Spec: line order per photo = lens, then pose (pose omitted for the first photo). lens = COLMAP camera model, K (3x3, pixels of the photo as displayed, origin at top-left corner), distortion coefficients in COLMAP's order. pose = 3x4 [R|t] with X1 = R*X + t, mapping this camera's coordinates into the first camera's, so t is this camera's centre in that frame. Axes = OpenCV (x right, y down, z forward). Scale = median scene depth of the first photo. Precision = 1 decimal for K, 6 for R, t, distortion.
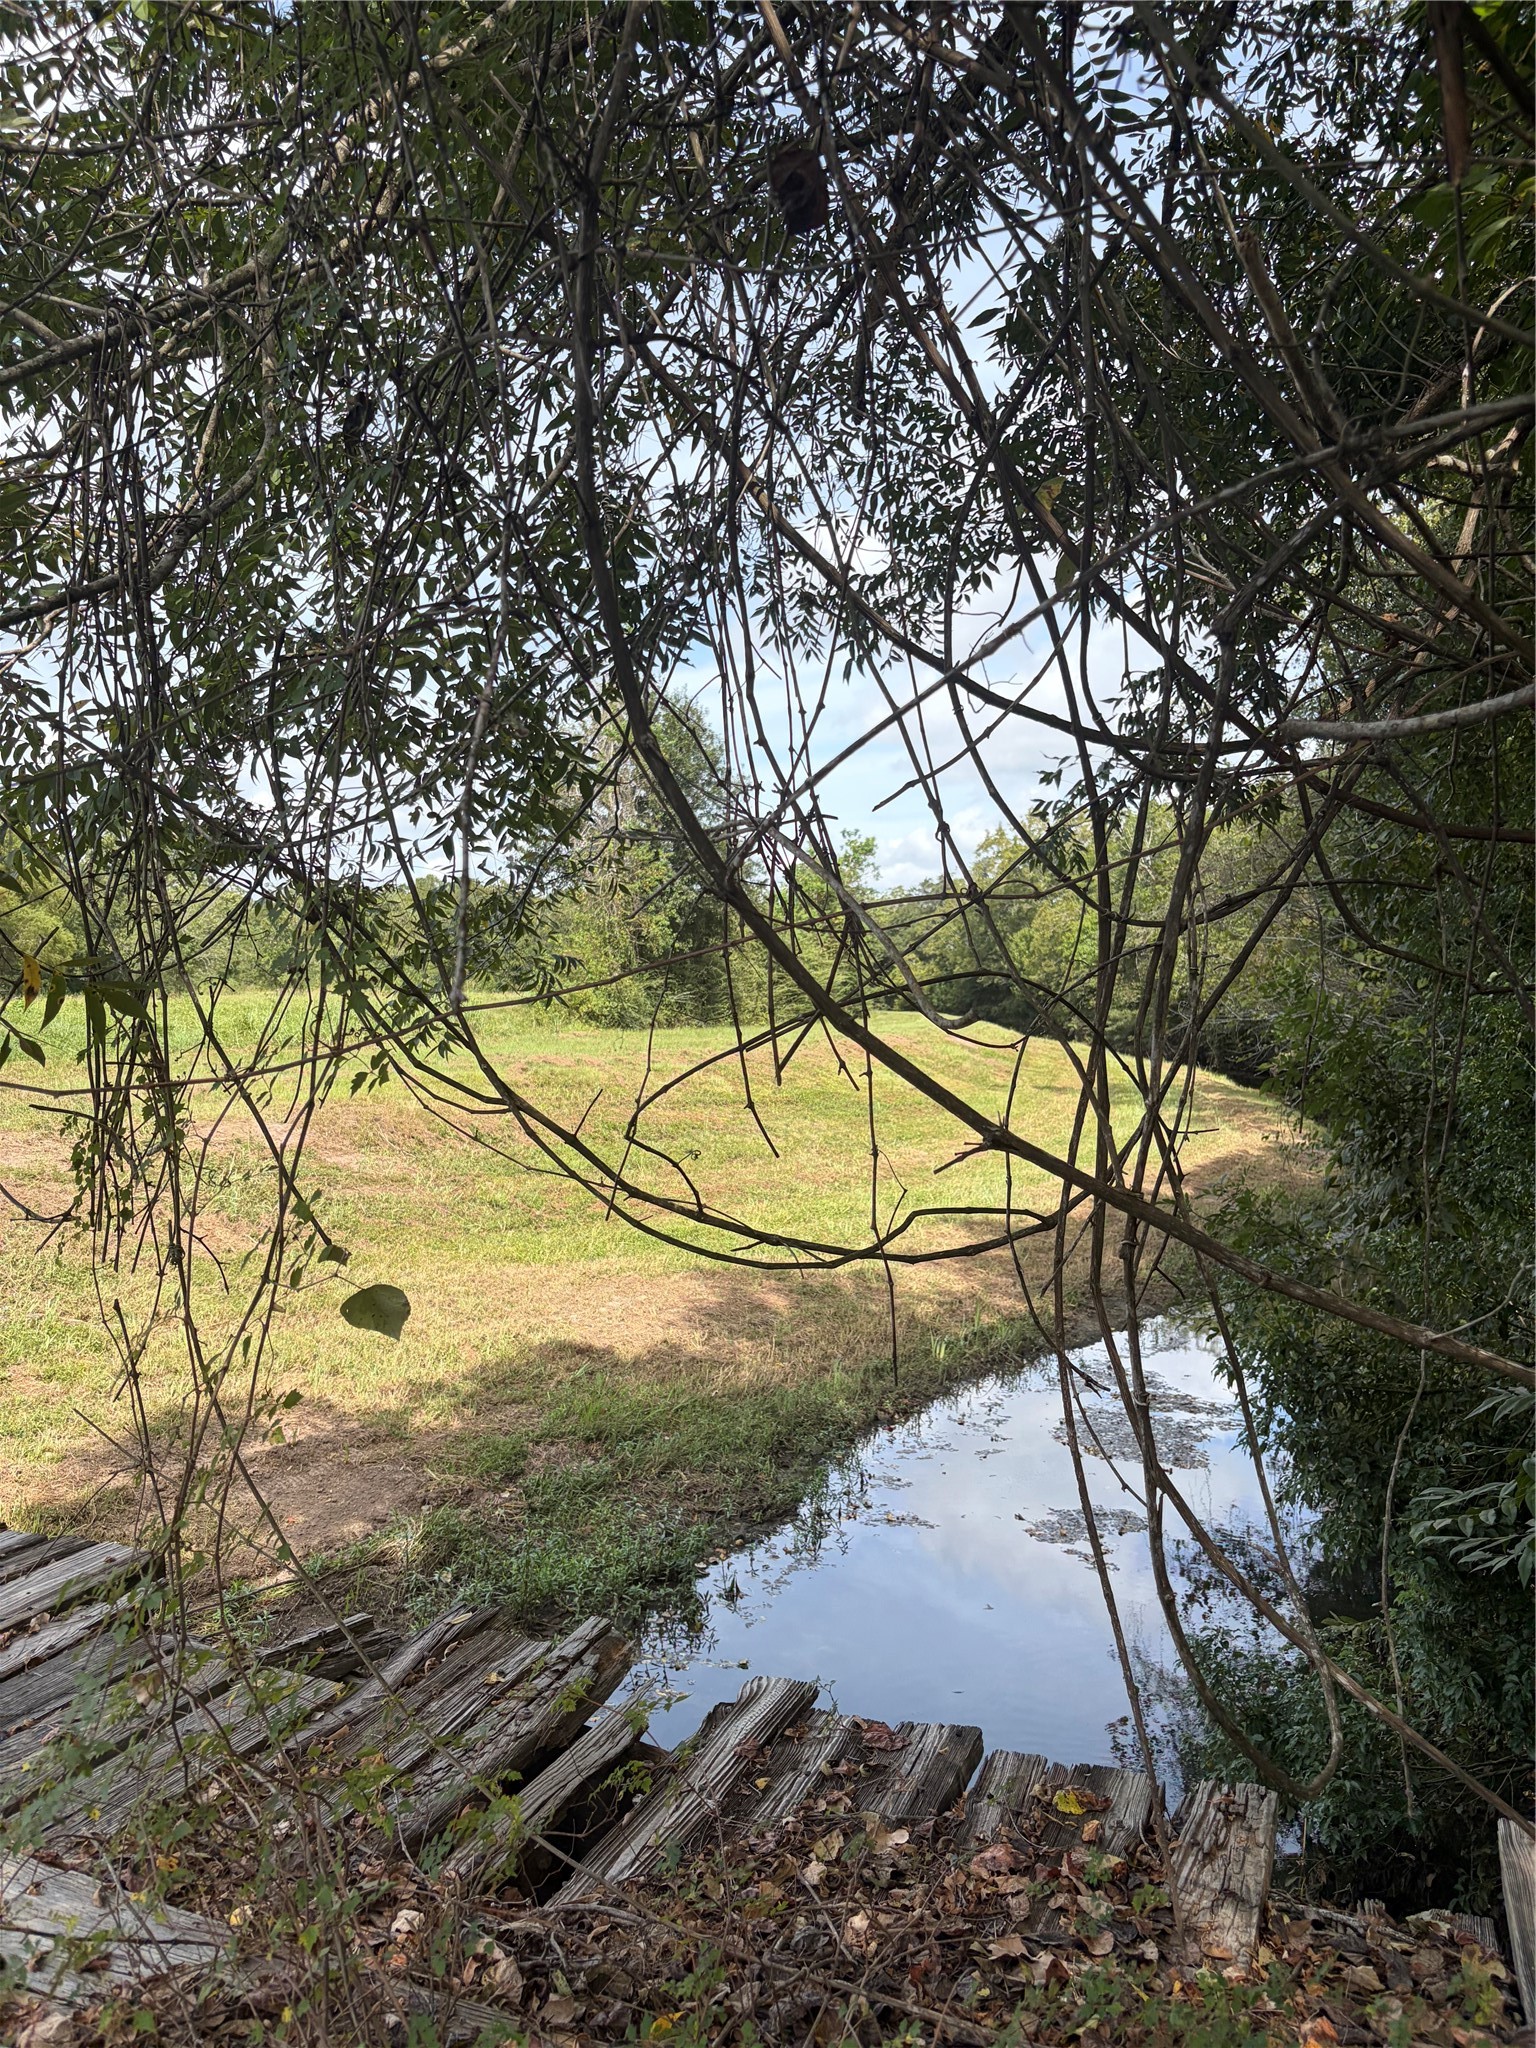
lens RADIAL K [[1658.2, 0, 768.0], [0, 1658.2, 1024.0], [0, 0, 1]] dist [0.090108, 0.001216]
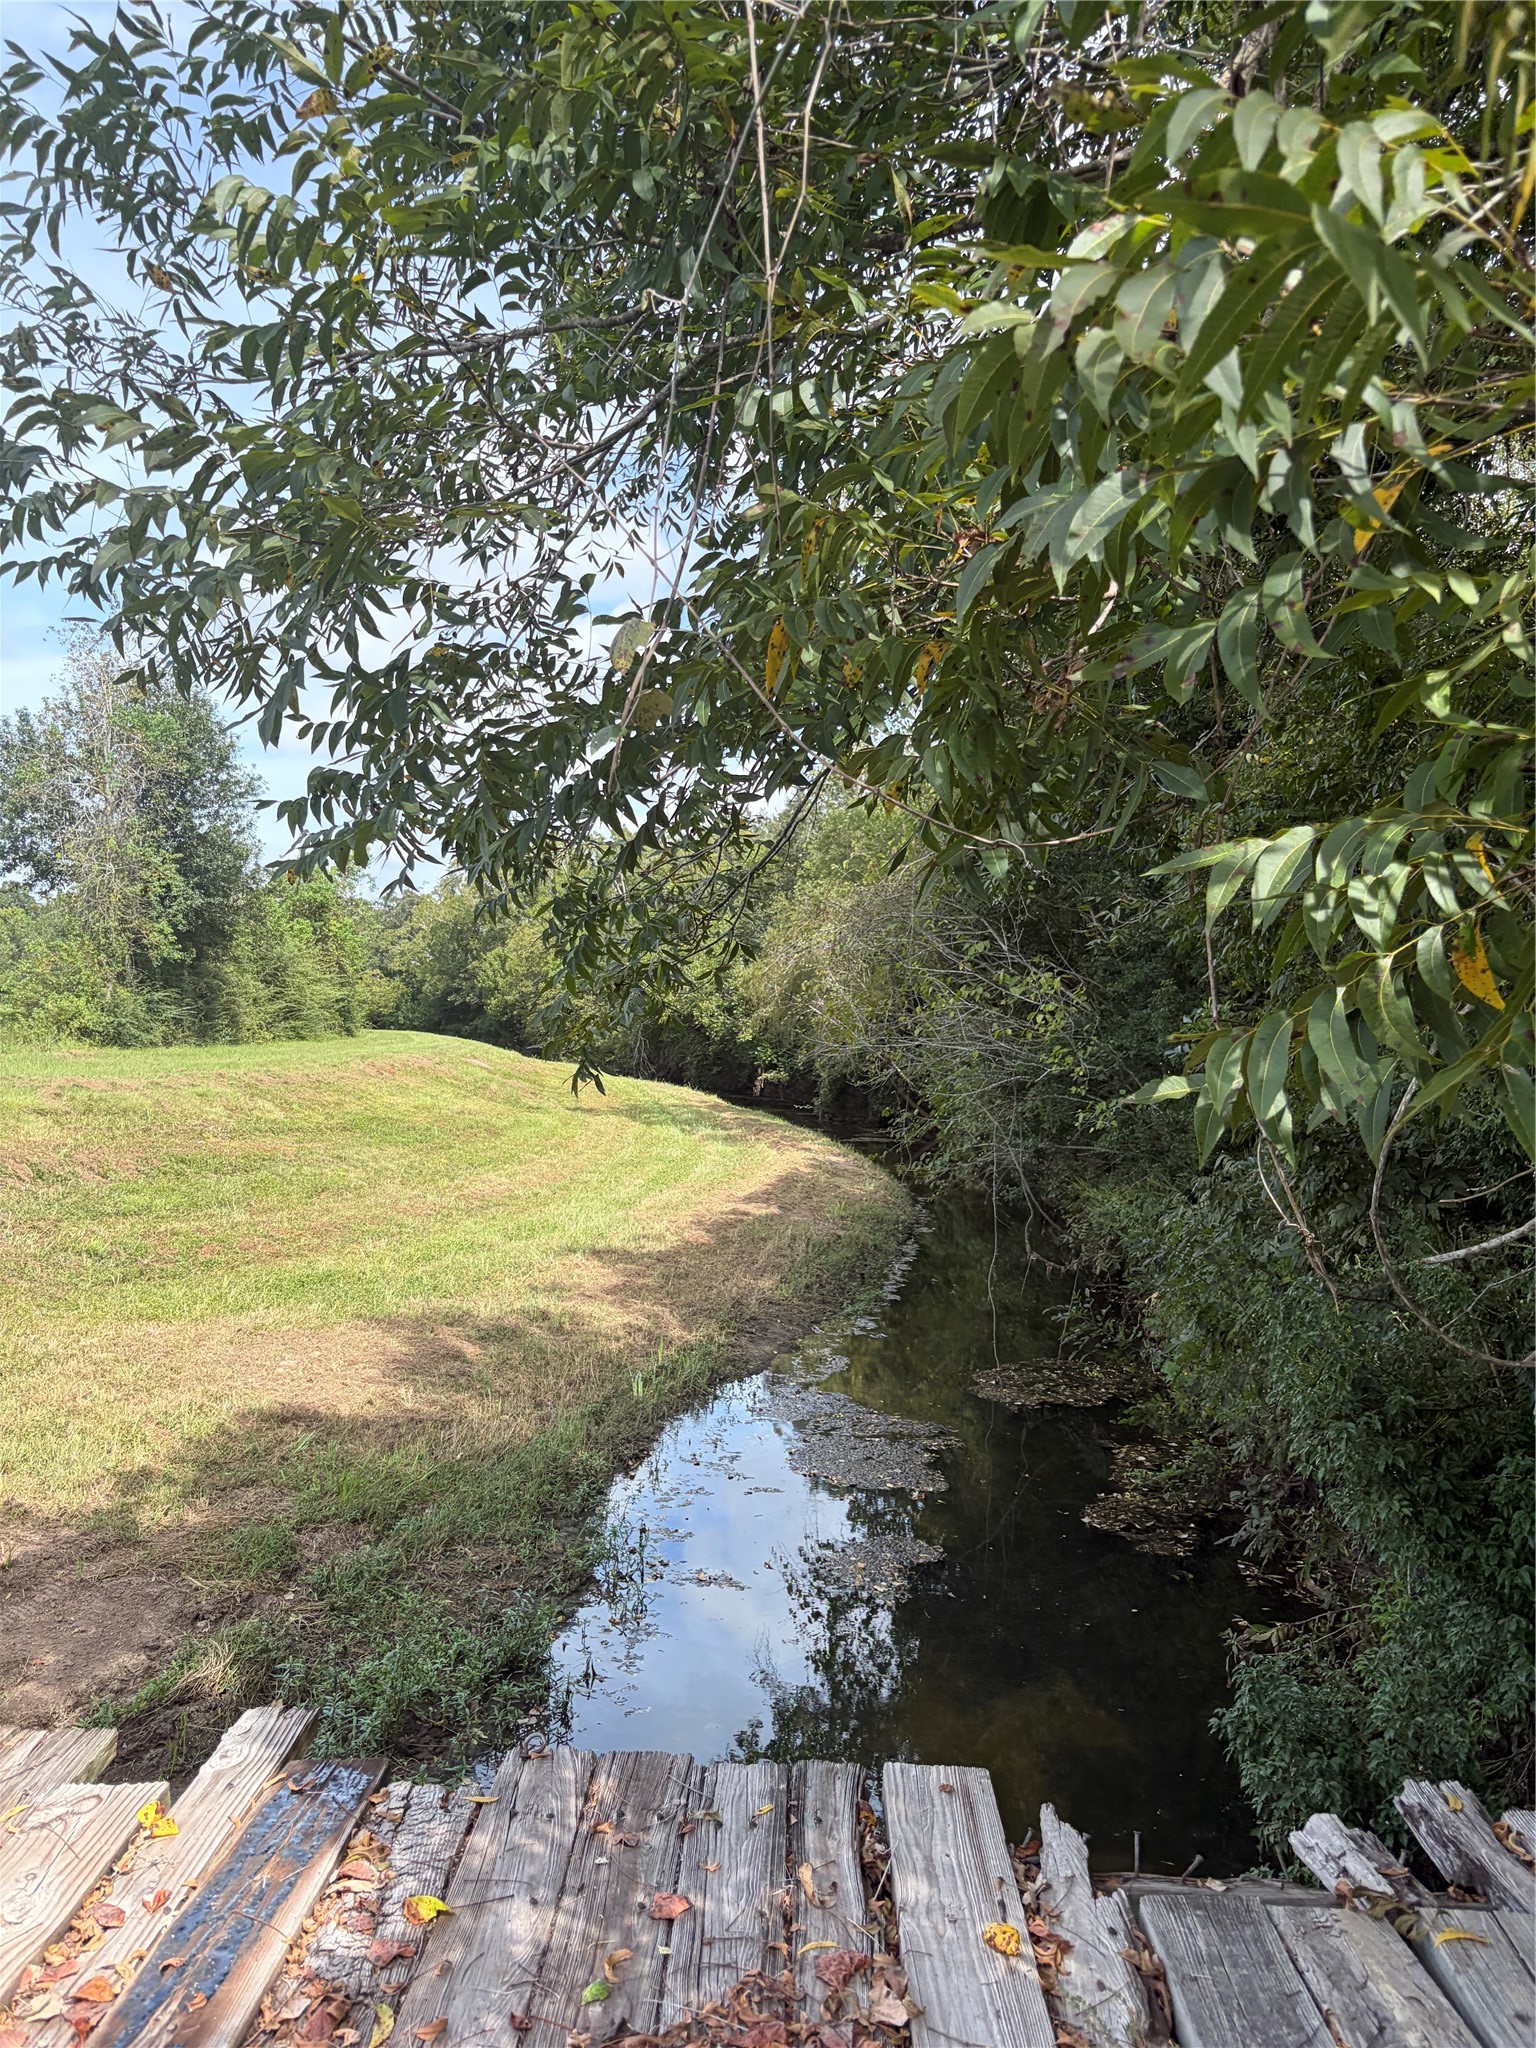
lens RADIAL K [[1658.2, 0, 768.0], [0, 1658.2, 1024.0], [0, 0, 1]] dist [0.090108, 0.001216]
pose [[0.936381, 0.011219, 0.350807, -0.203605], [-0.007520, 0.999901, -0.011907, -0.003056], [-0.350905, 0.008511, 0.936372, 0.088905]]
